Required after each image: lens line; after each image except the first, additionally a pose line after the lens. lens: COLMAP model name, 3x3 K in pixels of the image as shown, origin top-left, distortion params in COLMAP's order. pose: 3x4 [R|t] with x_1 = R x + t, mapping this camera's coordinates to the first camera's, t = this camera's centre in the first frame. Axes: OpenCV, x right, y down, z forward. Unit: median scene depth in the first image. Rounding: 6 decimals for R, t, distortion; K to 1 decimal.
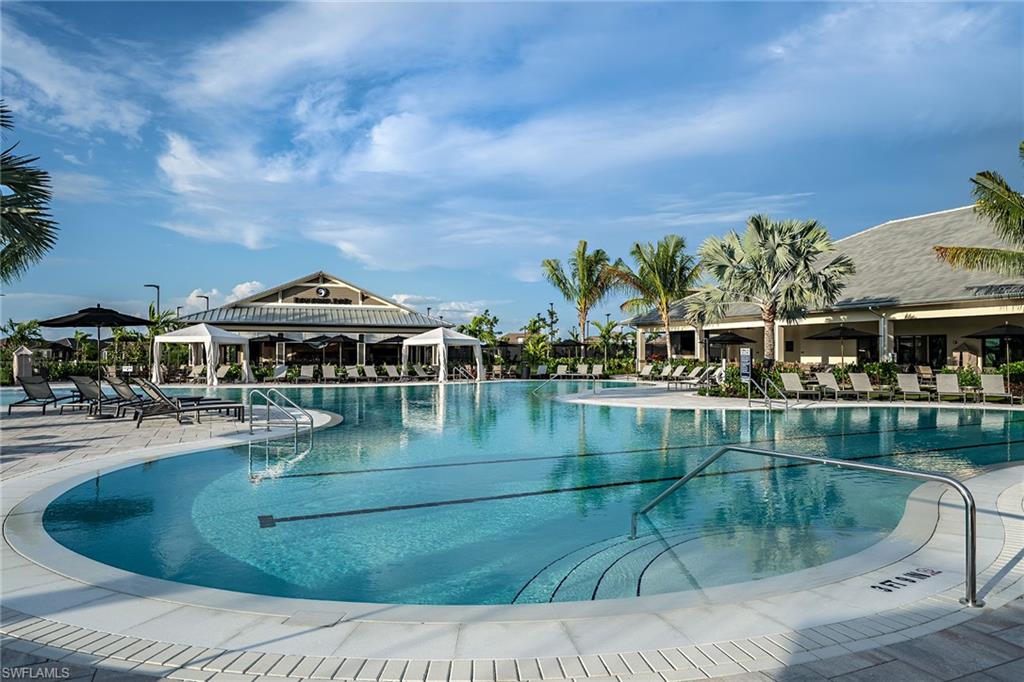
lens RADIAL K [[683.2, 0, 507.3], [0, 683.2, 345.1], [0, 0, 1]] dist [-0.001224, 0.000650]
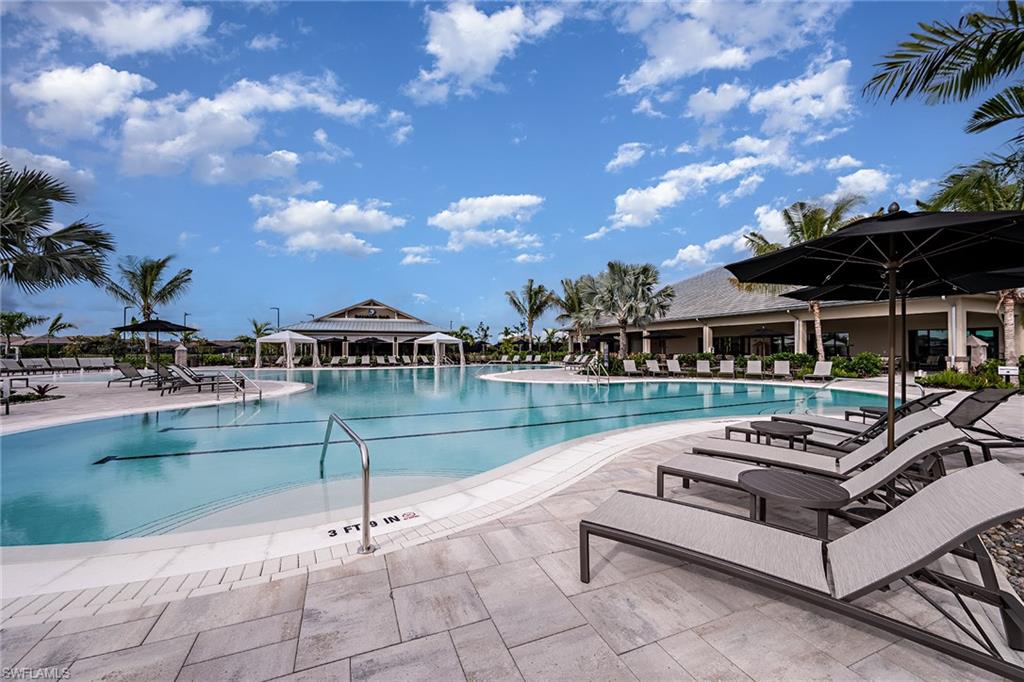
lens RADIAL K [[404.1, 0, 518.4], [0, 404.1, 345.7], [0, 0, 1]] dist [-0.002506, -0.000471]
pose [[0.999632, -0.002783, -0.026997, 0.120990], [0.002905, 0.999986, 0.004453, 0.001525], [0.026984, -0.004530, 0.999626, 0.036516]]
